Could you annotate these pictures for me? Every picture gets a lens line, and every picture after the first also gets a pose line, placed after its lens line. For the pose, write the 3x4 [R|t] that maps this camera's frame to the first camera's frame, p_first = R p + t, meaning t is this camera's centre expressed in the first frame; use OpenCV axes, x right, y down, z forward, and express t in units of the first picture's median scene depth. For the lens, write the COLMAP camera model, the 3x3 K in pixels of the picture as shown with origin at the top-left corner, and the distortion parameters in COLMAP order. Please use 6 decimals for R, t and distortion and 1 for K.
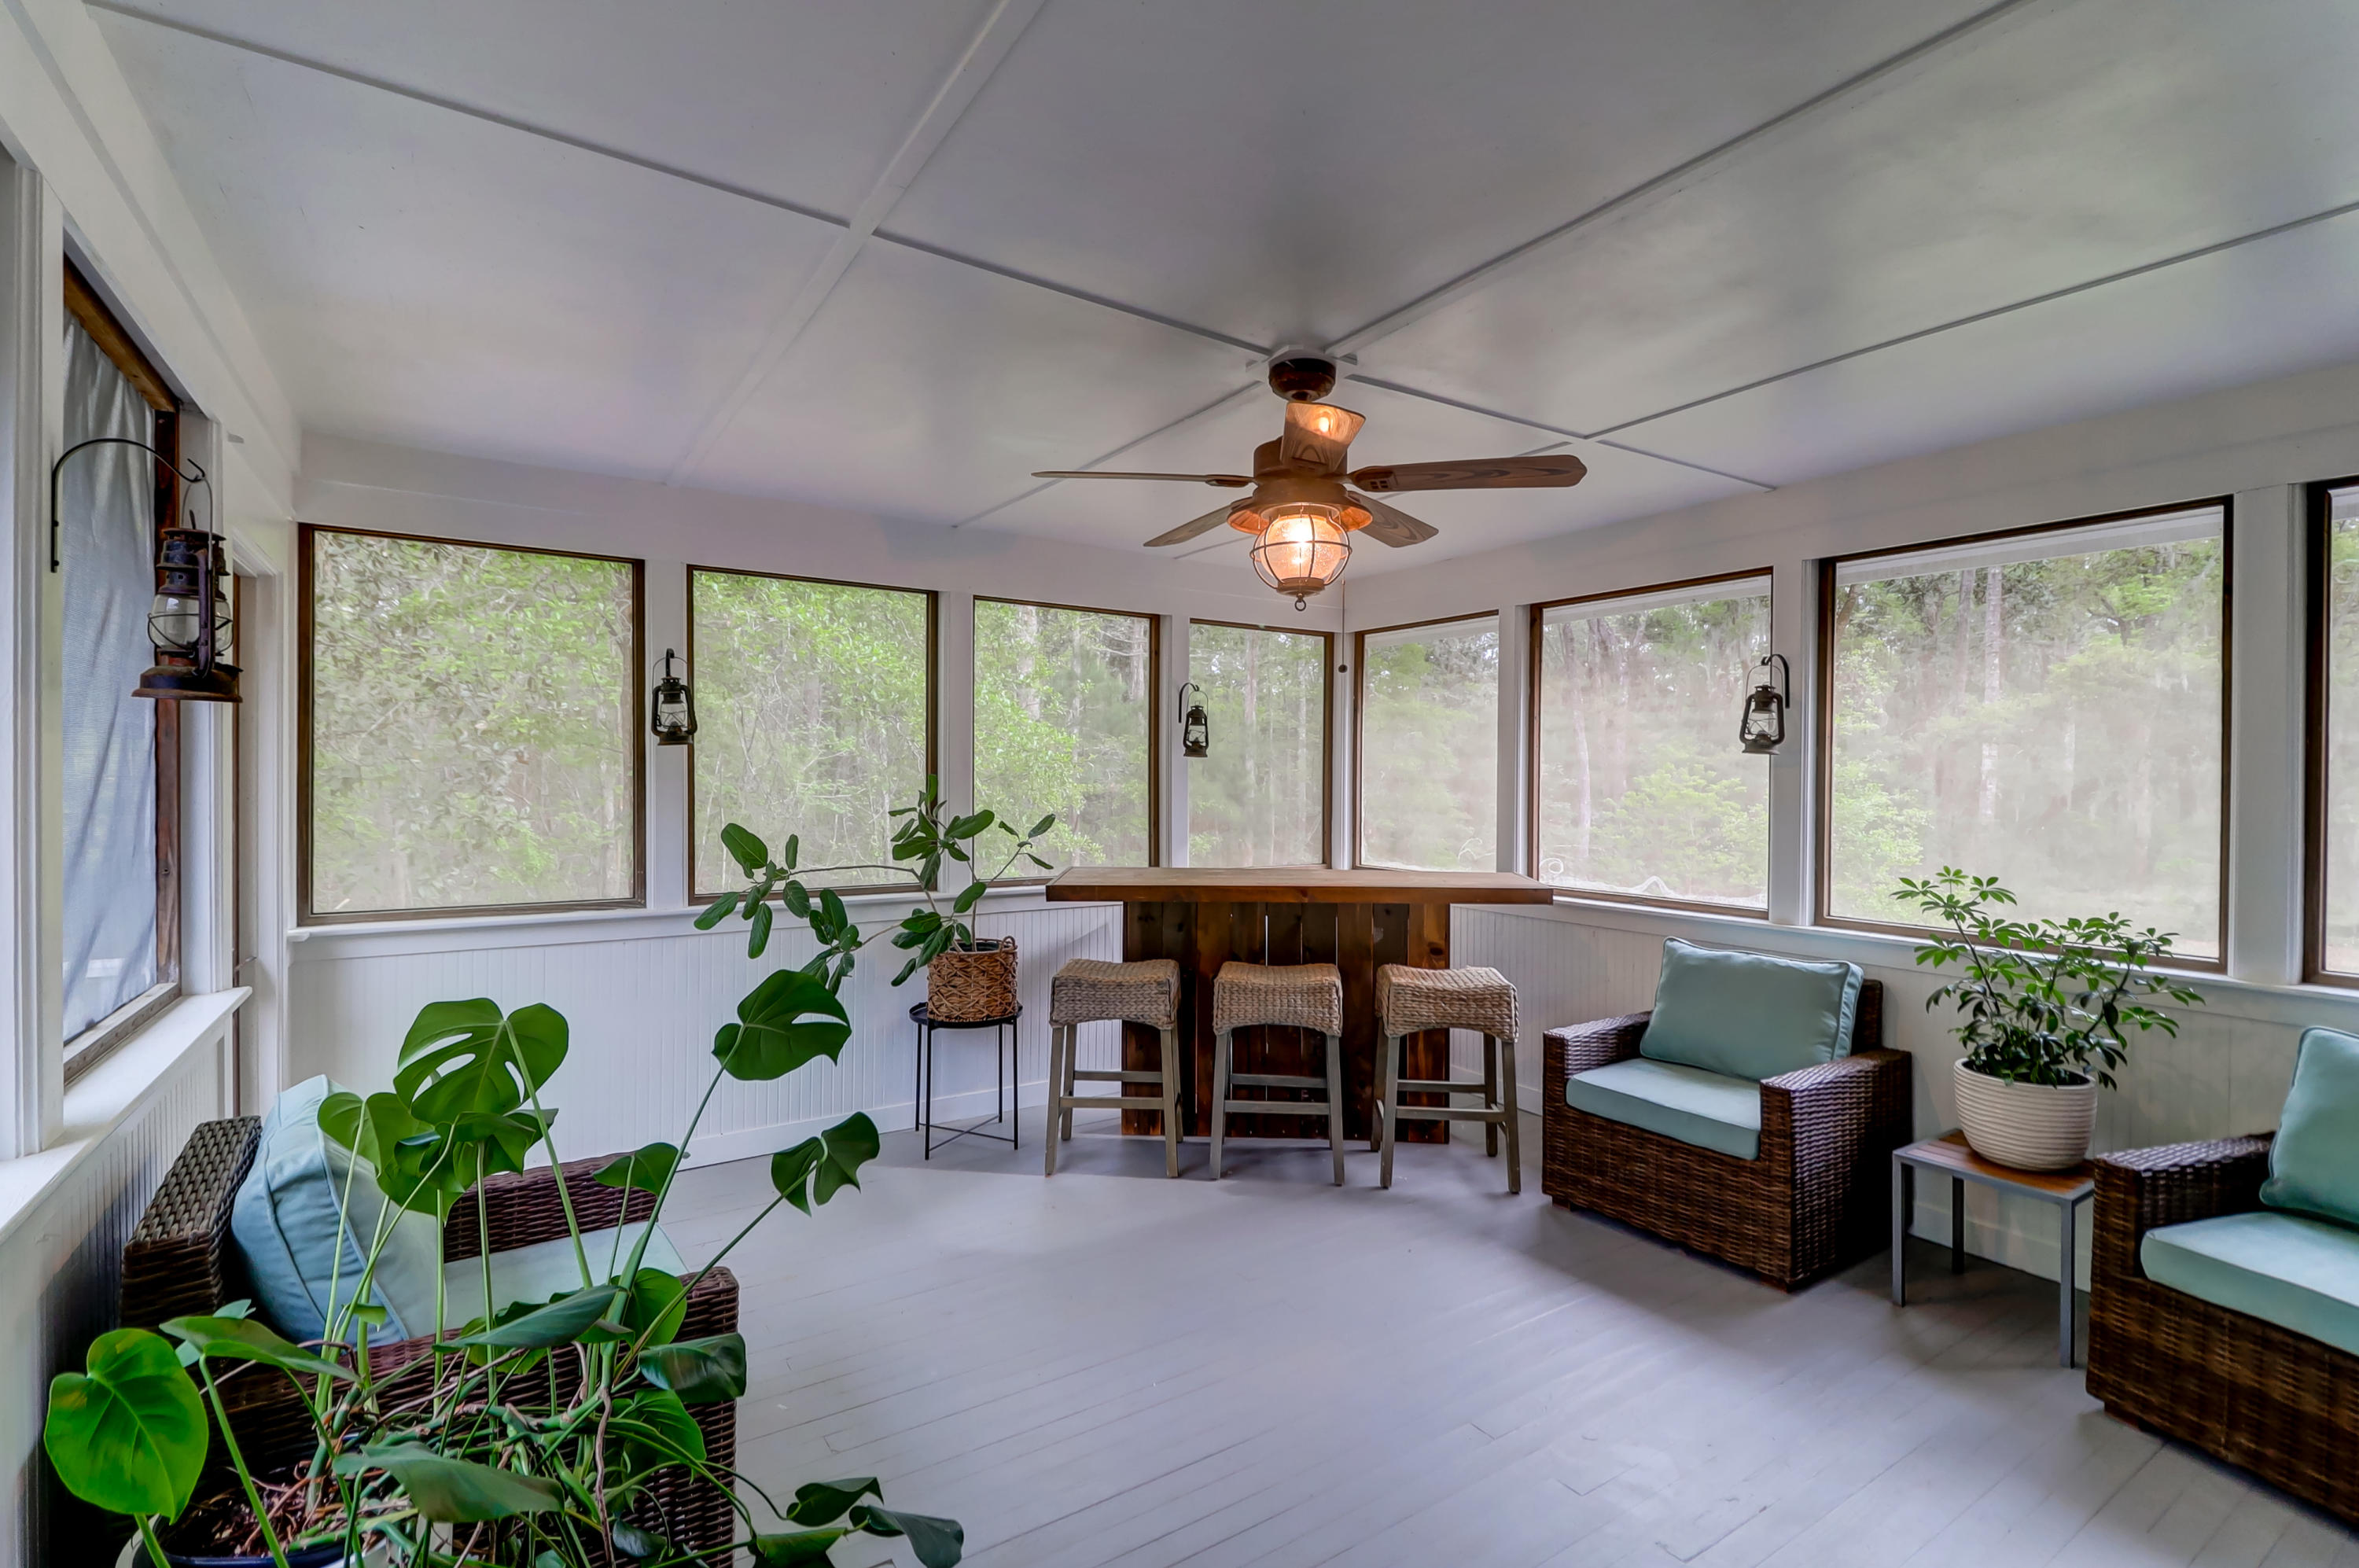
lens RADIAL K [[1075.3, 0, 1187.6], [0, 1075.3, 783.5], [0, 0, 1]] dist [0.016416, -0.011725]
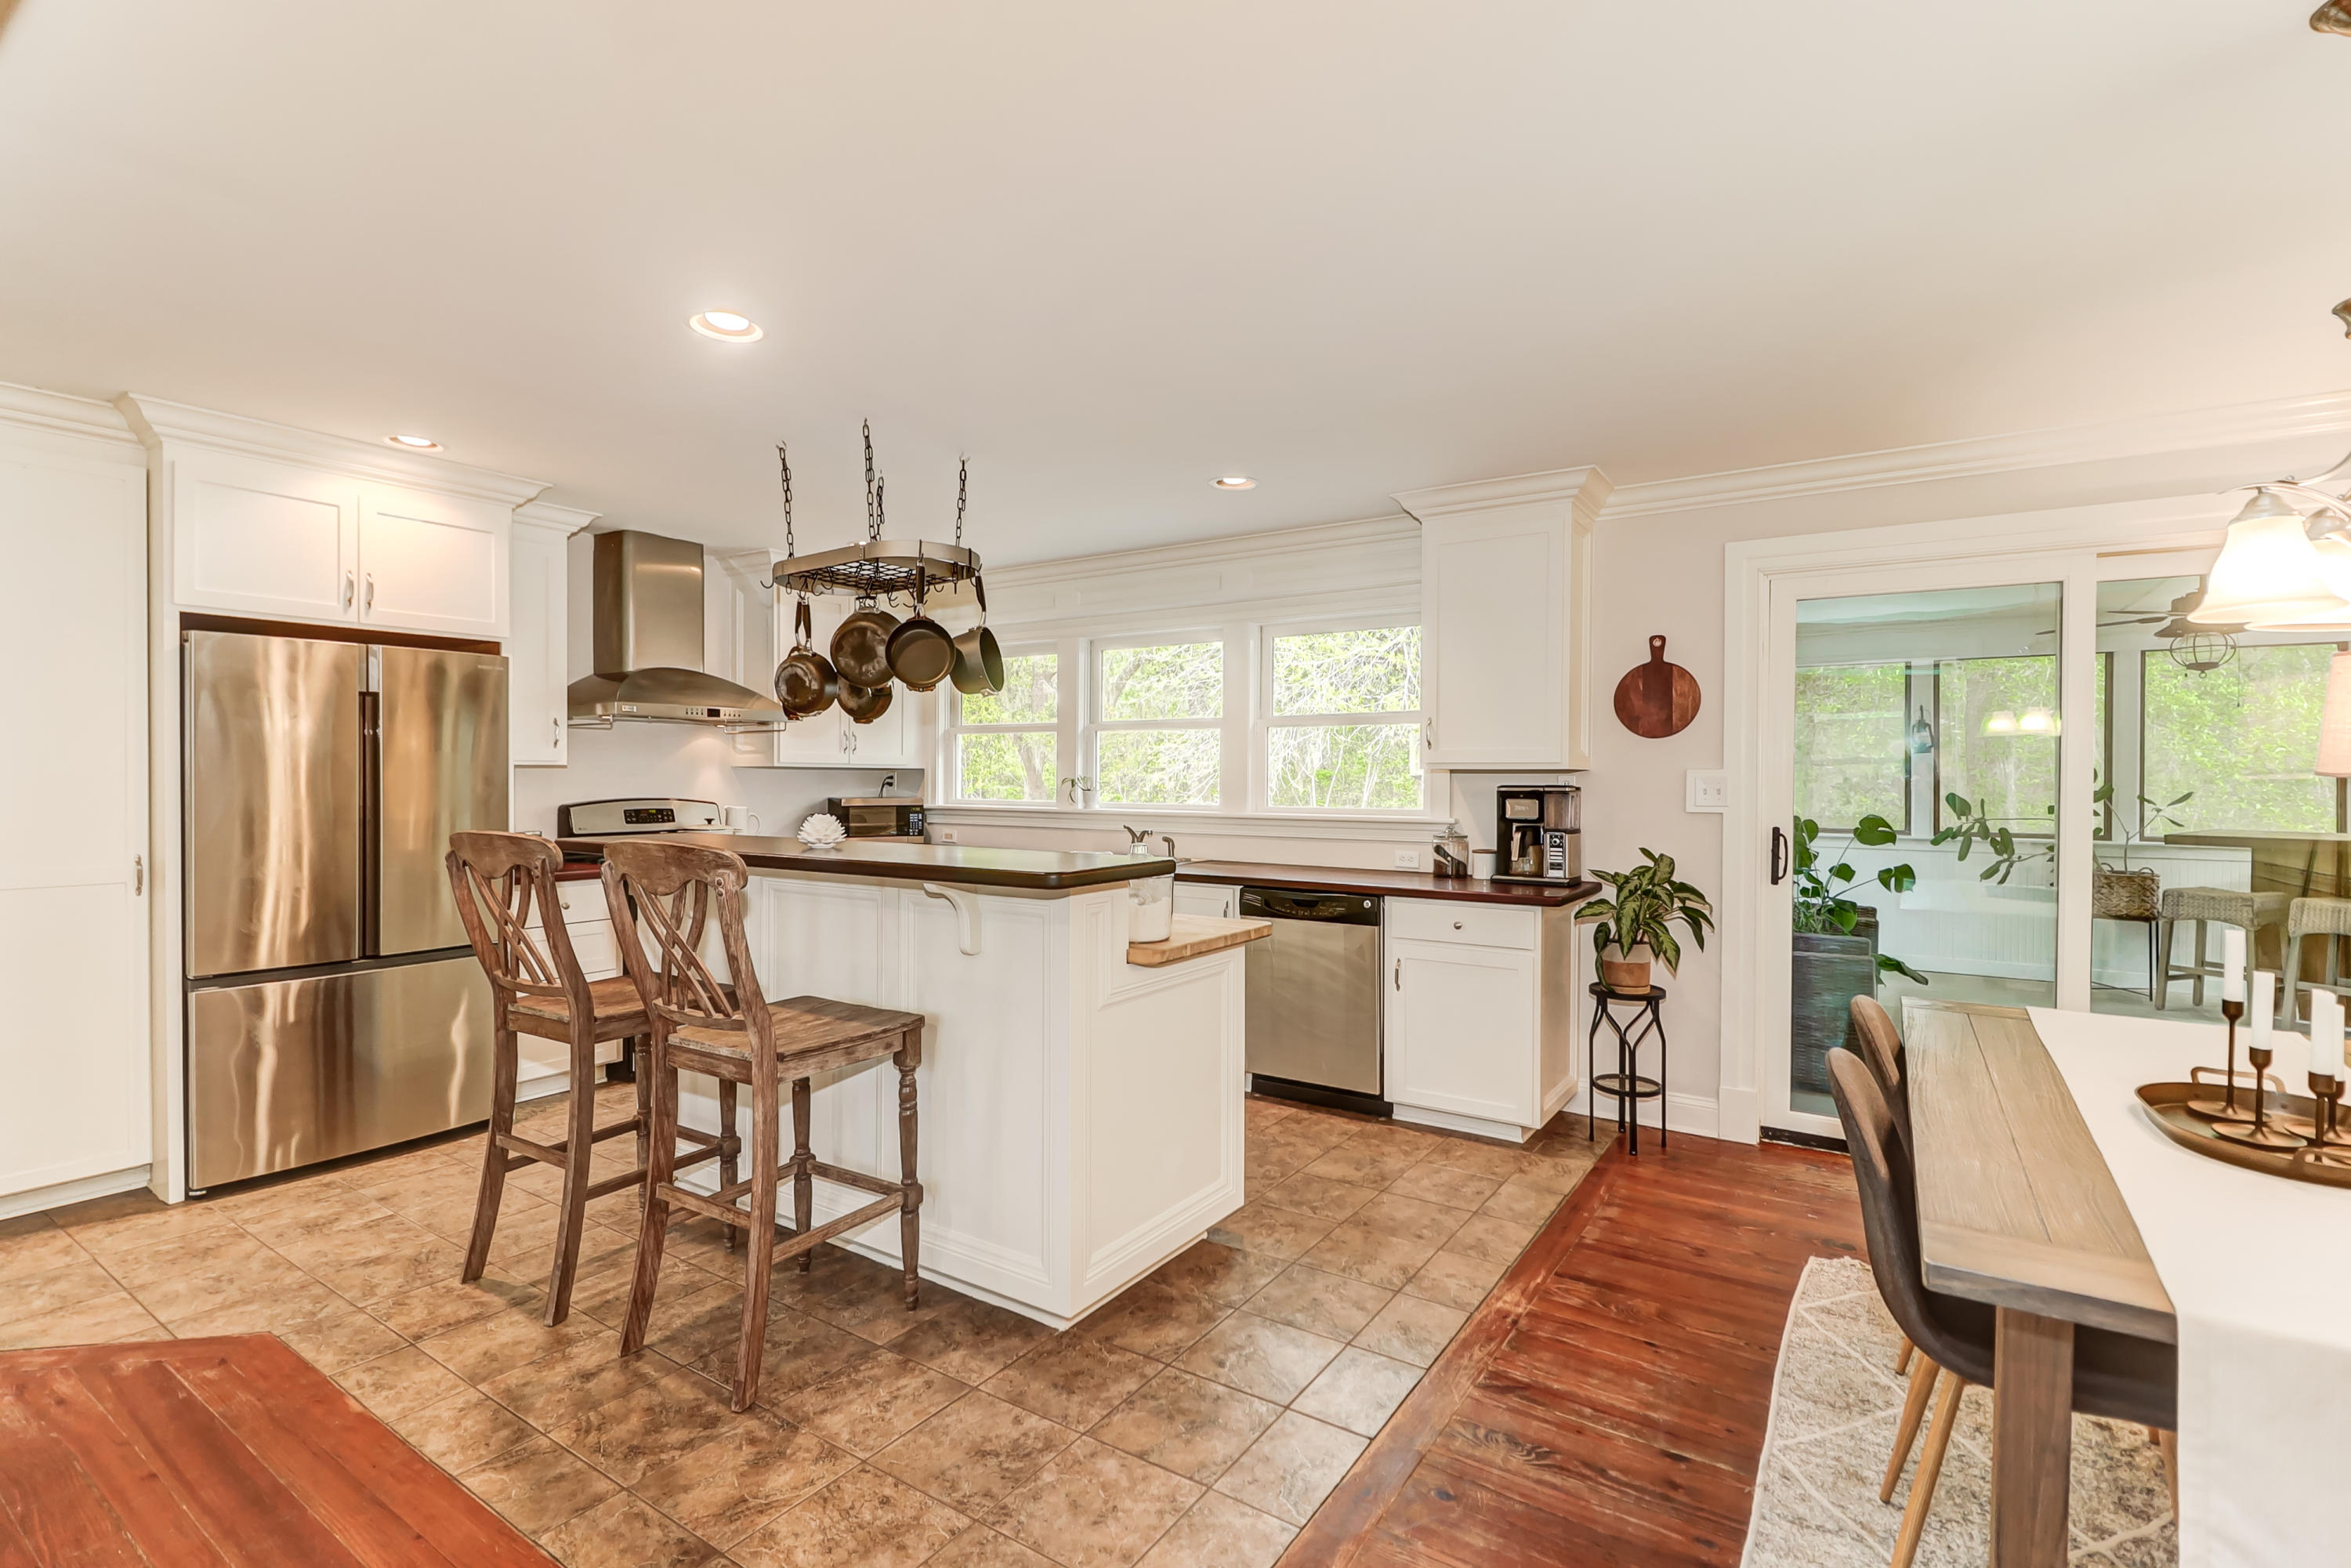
lens RADIAL K [[1071.6, 0, 1183.6], [0, 1071.6, 783.5], [0, 0, 1]] dist [0.016416, -0.011725]
pose [[0.385914, -0.001800, -0.922533, 0.772851], [-0.006142, 0.999971, -0.004520, 0.034317], [0.922514, 0.007411, 0.385892, -0.955204]]
